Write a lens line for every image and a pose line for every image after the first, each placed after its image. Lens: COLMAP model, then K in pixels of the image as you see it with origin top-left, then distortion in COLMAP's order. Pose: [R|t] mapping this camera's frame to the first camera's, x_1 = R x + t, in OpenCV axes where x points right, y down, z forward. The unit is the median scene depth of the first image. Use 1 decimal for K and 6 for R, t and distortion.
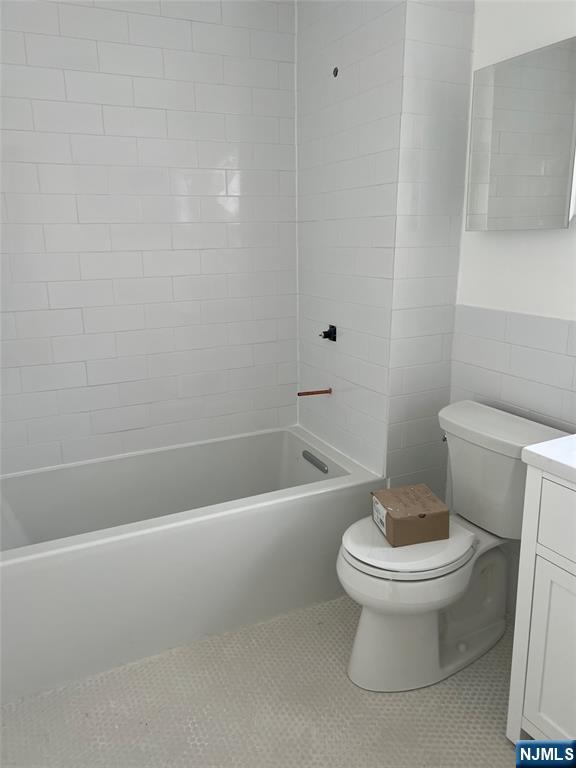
lens RADIAL K [[573.1, 0, 288.0], [0, 573.1, 384.0], [0, 0, 1]] dist [0.056728, -0.002024]
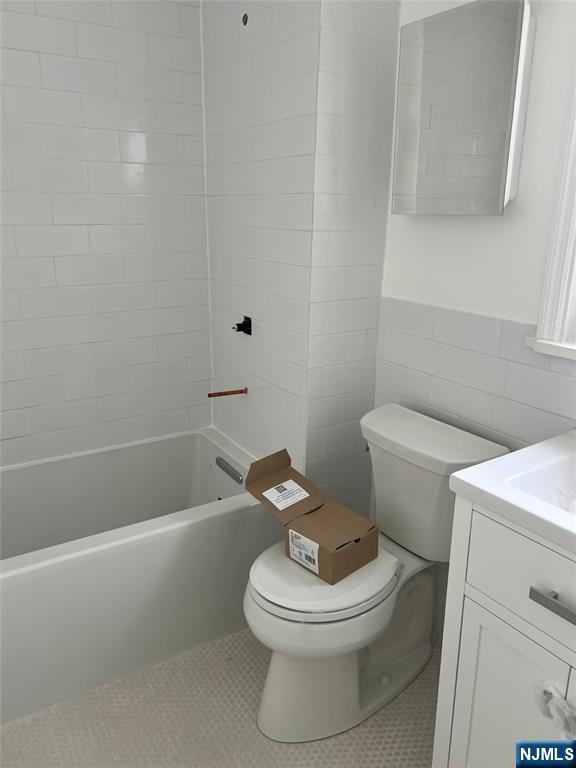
lens RADIAL K [[573.1, 0, 288.0], [0, 573.1, 384.0], [0, 0, 1]] dist [0.056728, -0.002024]
pose [[0.994485, -0.008466, 0.104540, 0.059075], [0.003925, 0.999043, 0.043568, -0.046468], [-0.104809, -0.042918, 0.993566, 0.138827]]
